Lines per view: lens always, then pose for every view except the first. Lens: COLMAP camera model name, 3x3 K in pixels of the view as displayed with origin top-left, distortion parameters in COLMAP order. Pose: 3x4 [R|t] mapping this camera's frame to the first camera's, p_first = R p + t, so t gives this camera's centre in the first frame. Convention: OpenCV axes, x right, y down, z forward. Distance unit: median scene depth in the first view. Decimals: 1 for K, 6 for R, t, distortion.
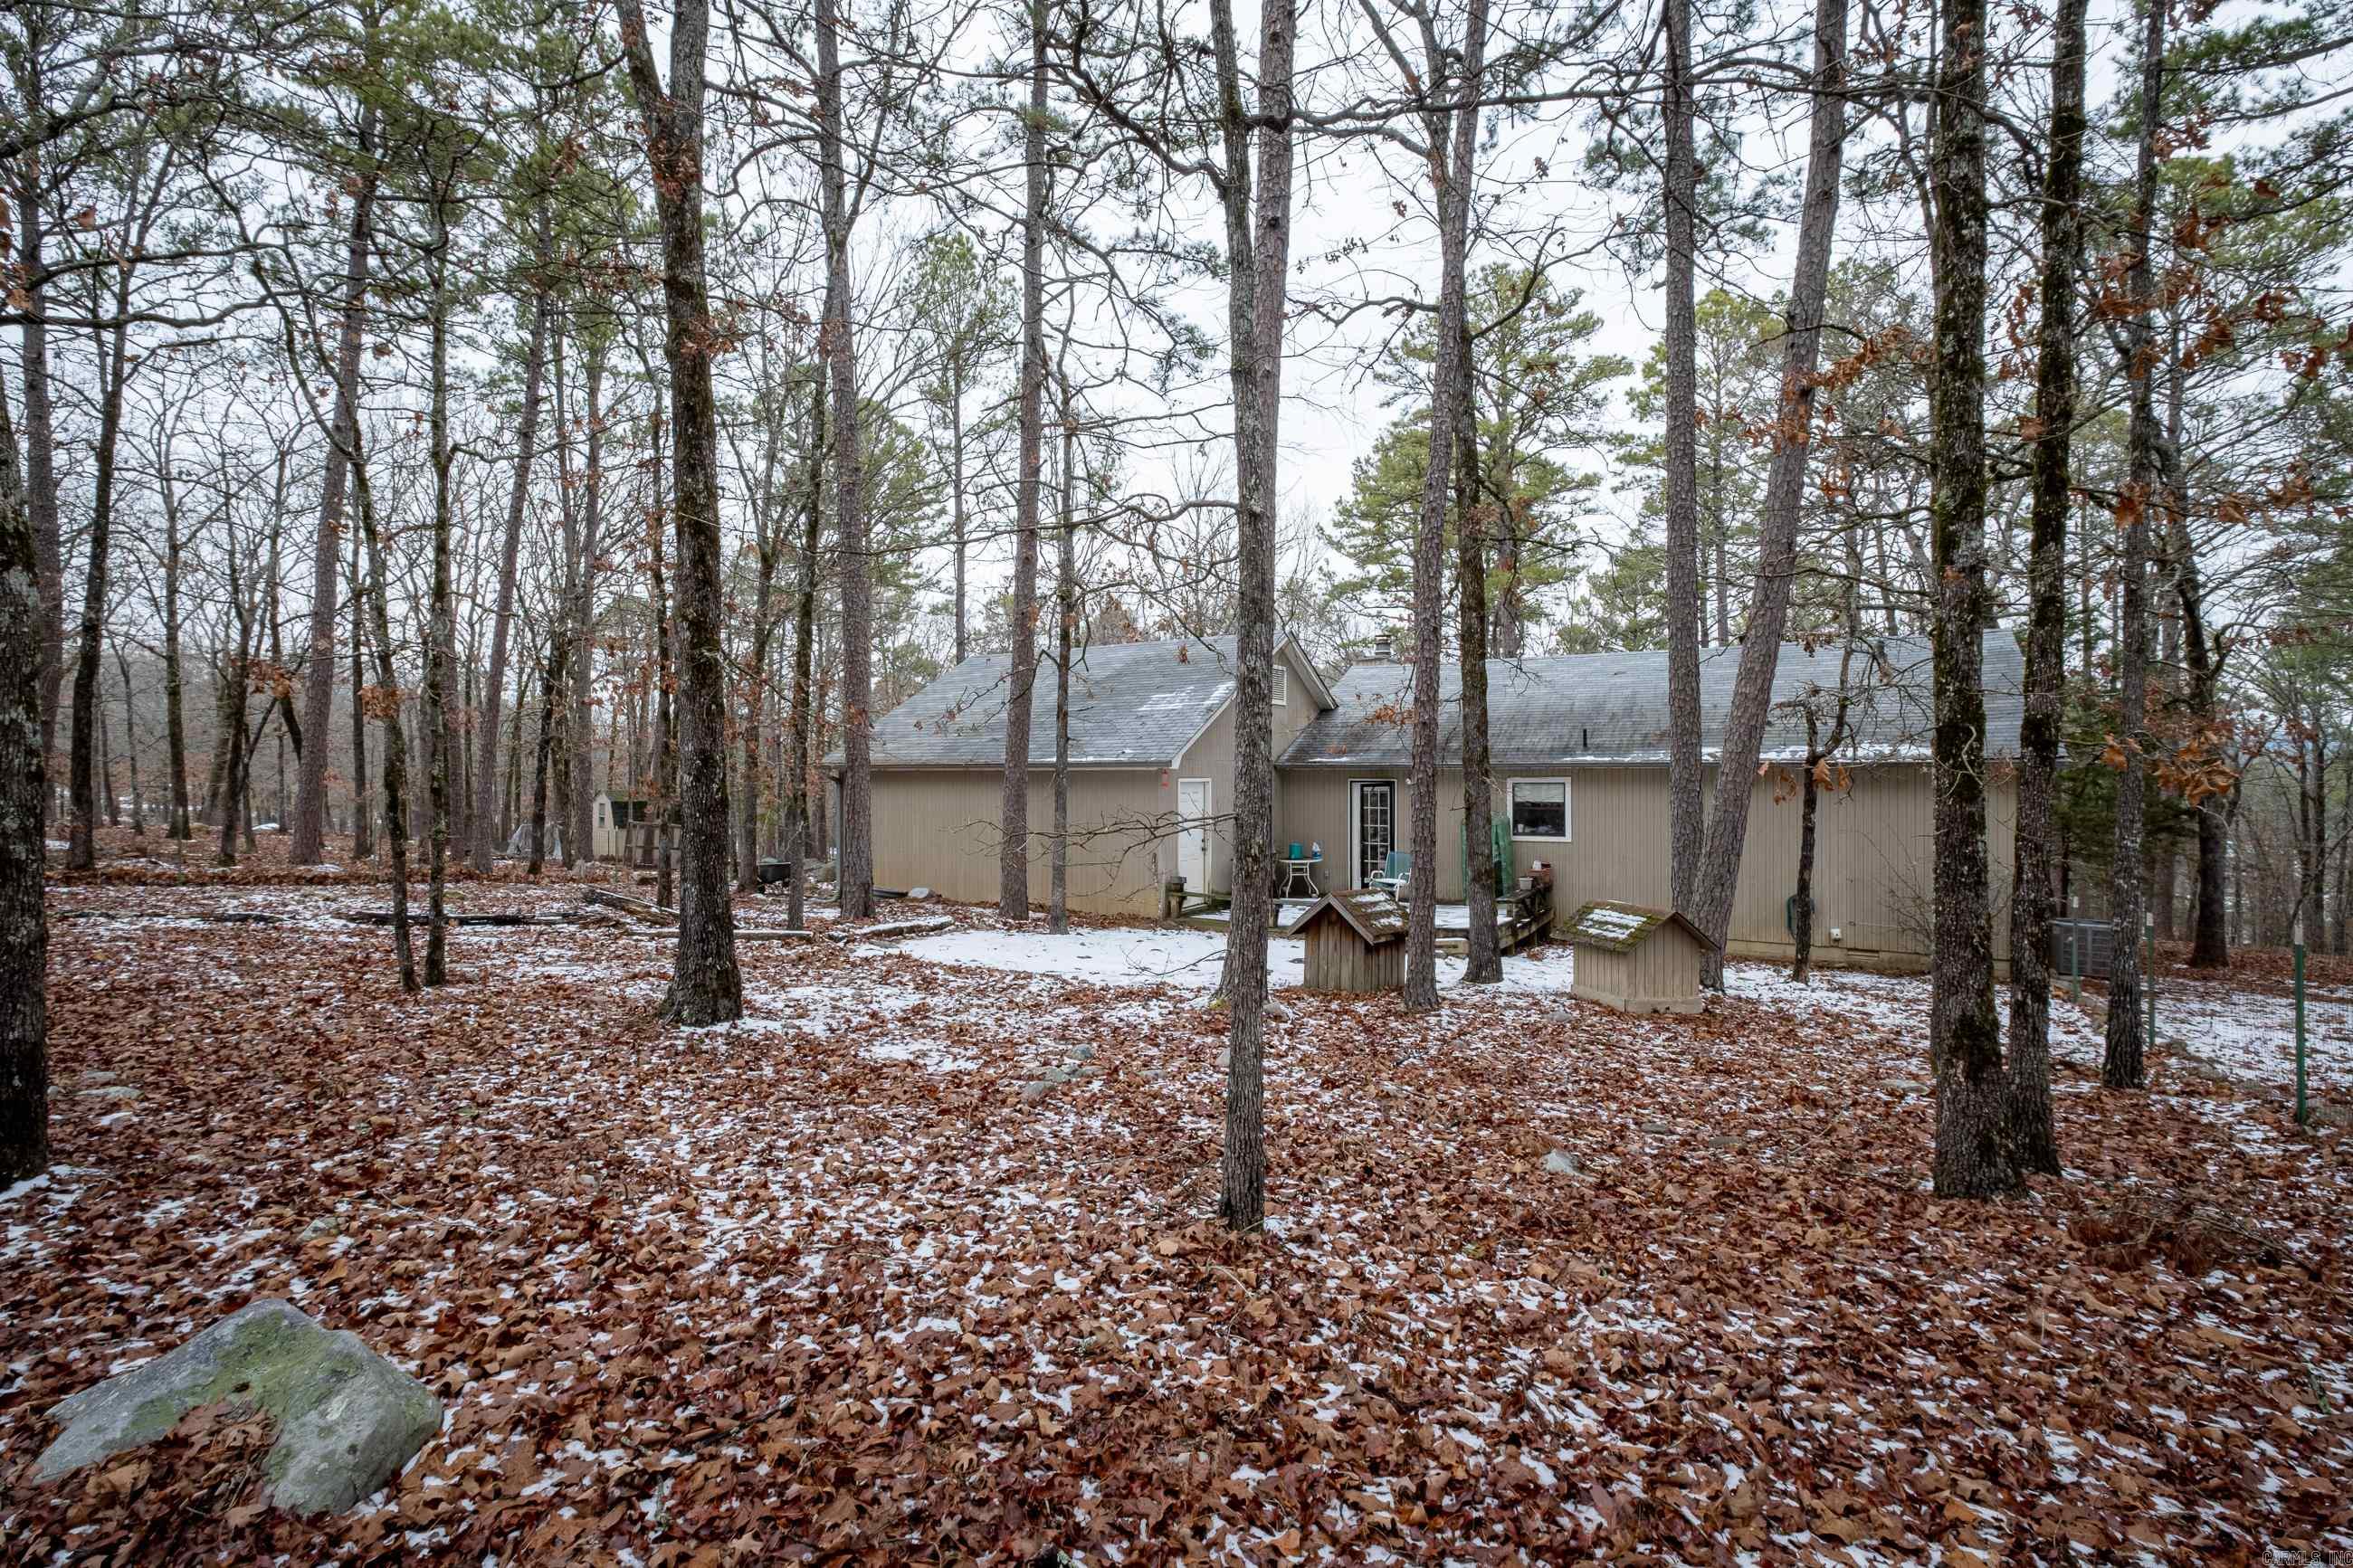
lens RADIAL K [[1128.3, 0, 1251.4], [0, 1128.3, 745.1], [0, 0, 1]] dist [-0.004022, 0.000373]
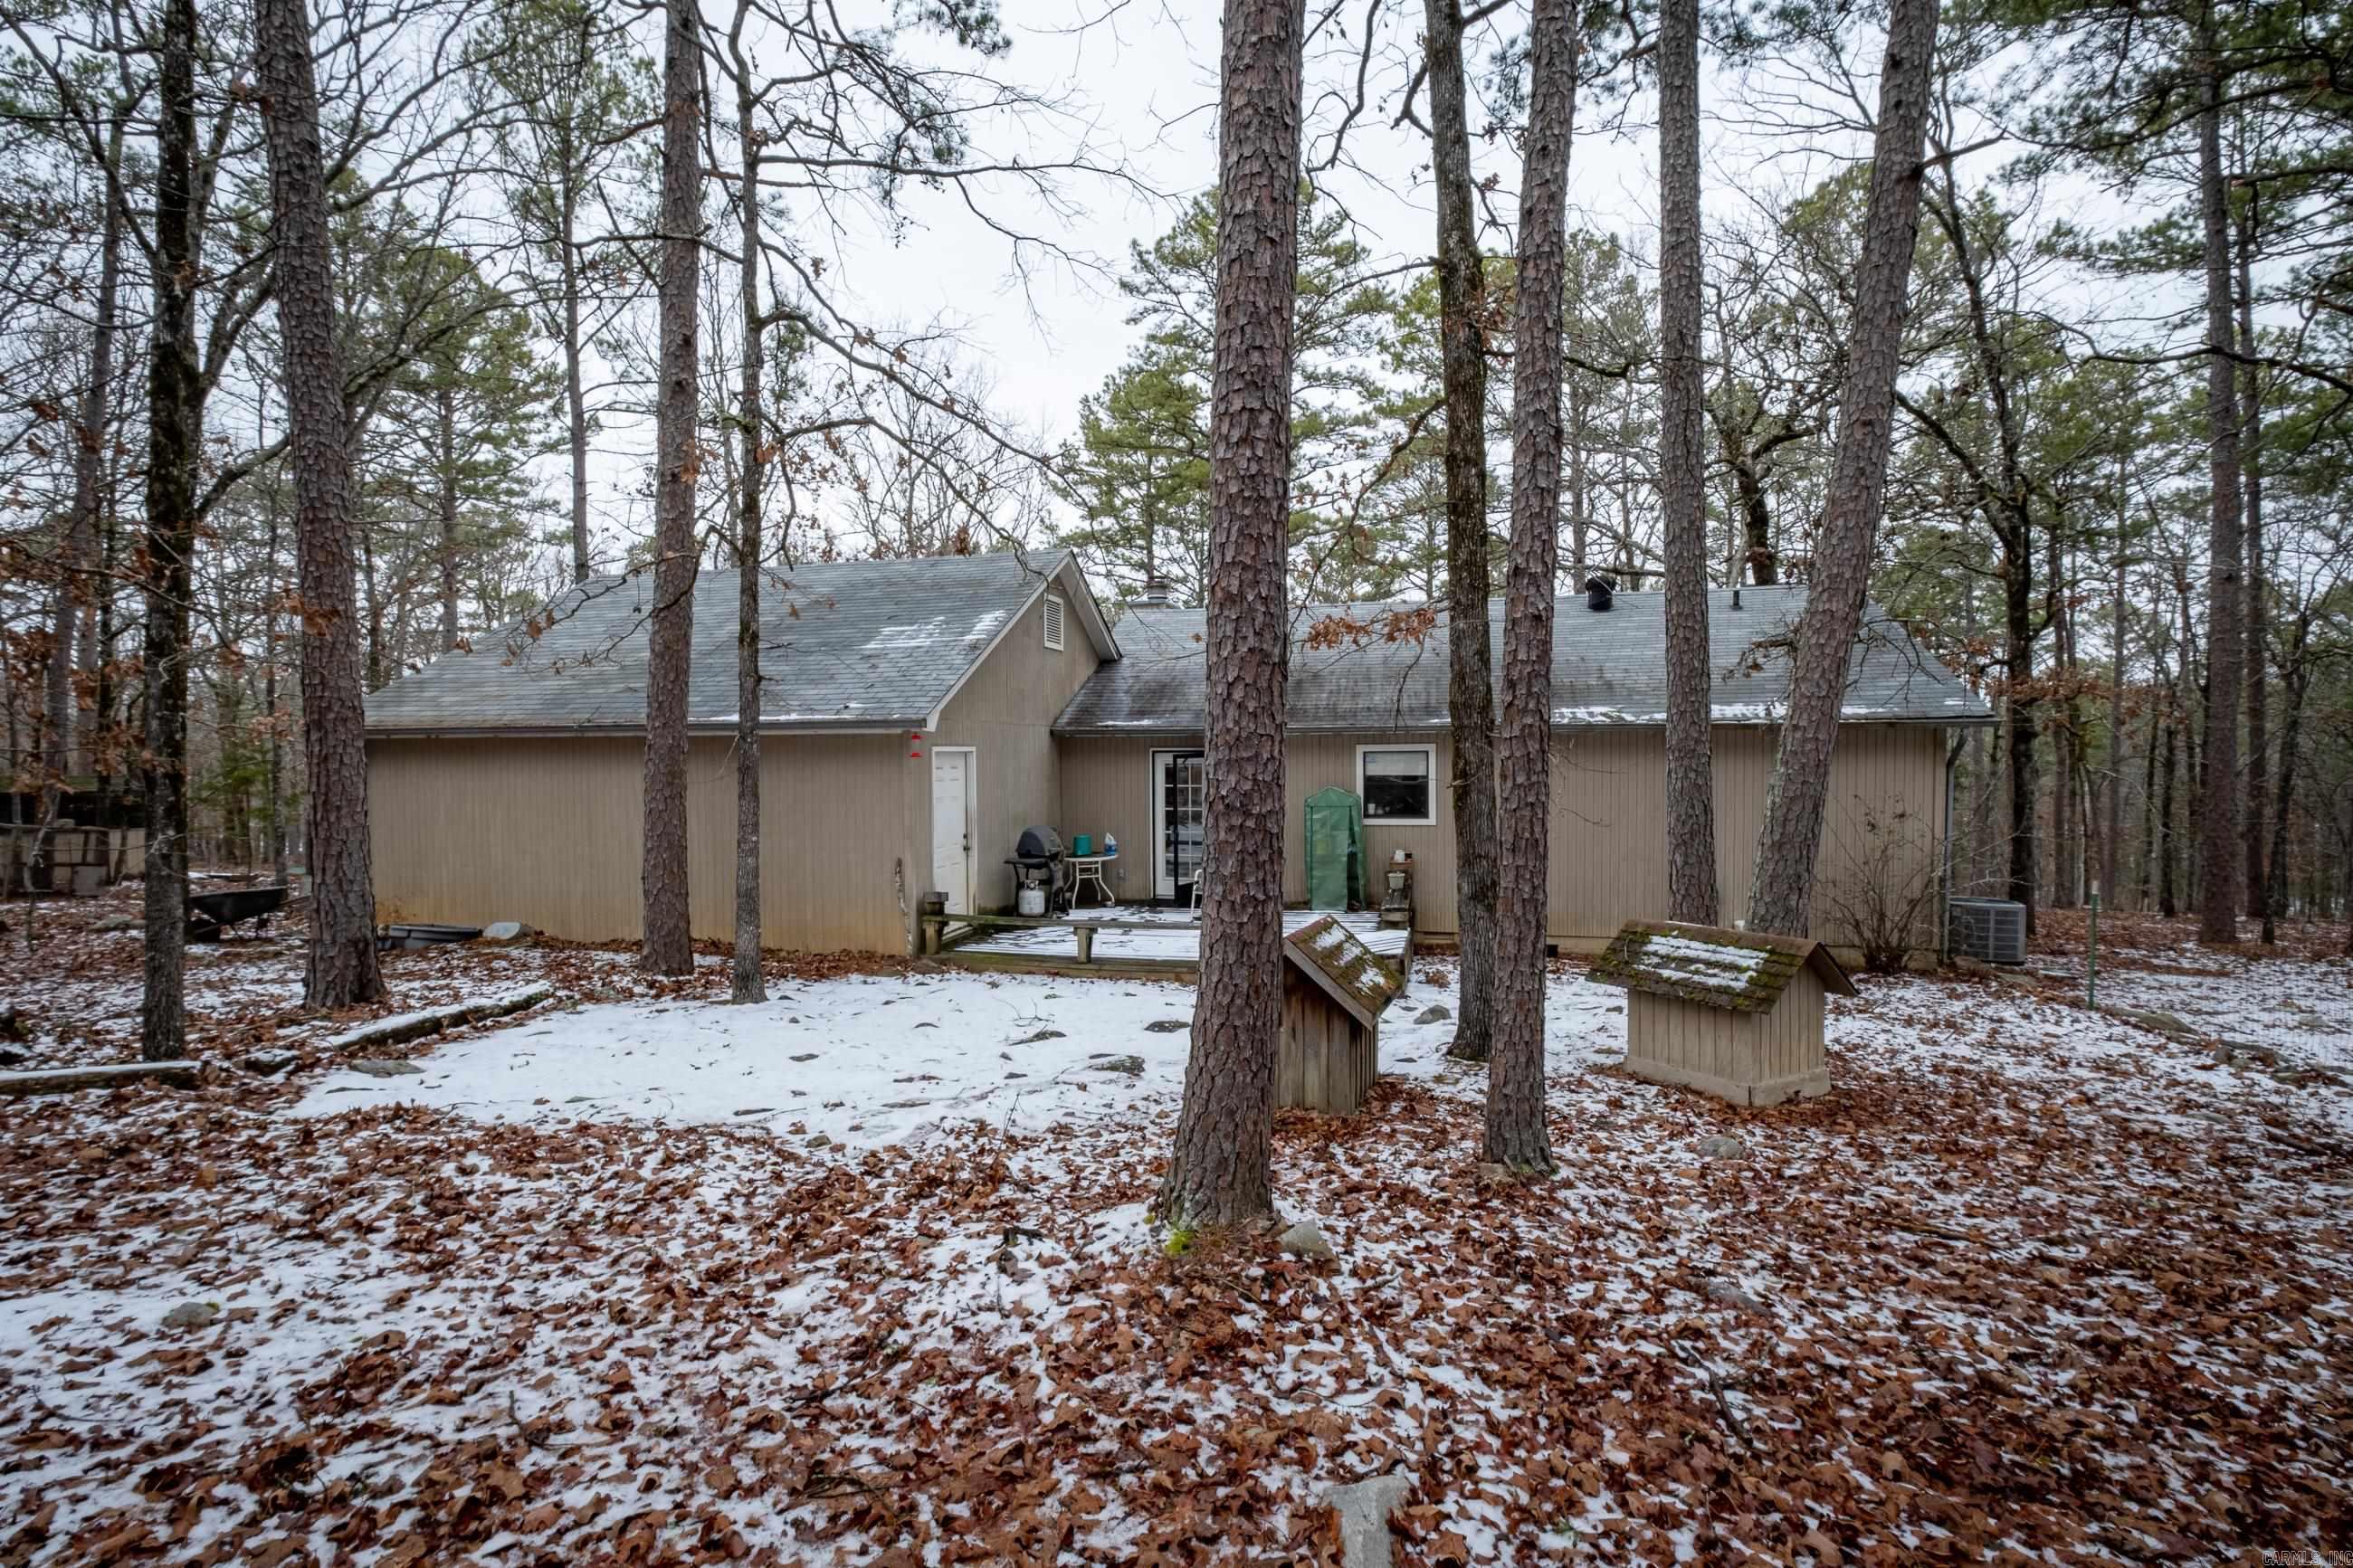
lens RADIAL K [[1102.5, 0, 1247.0], [0, 1102.5, 771.3], [0, 0, 1]] dist [-0.001272, 0.000443]
pose [[0.962568, -0.011169, 0.270812, -0.060740], [-0.000427, 0.999087, 0.042720, 0.015688], [-0.271042, -0.041237, 0.961684, 0.305300]]
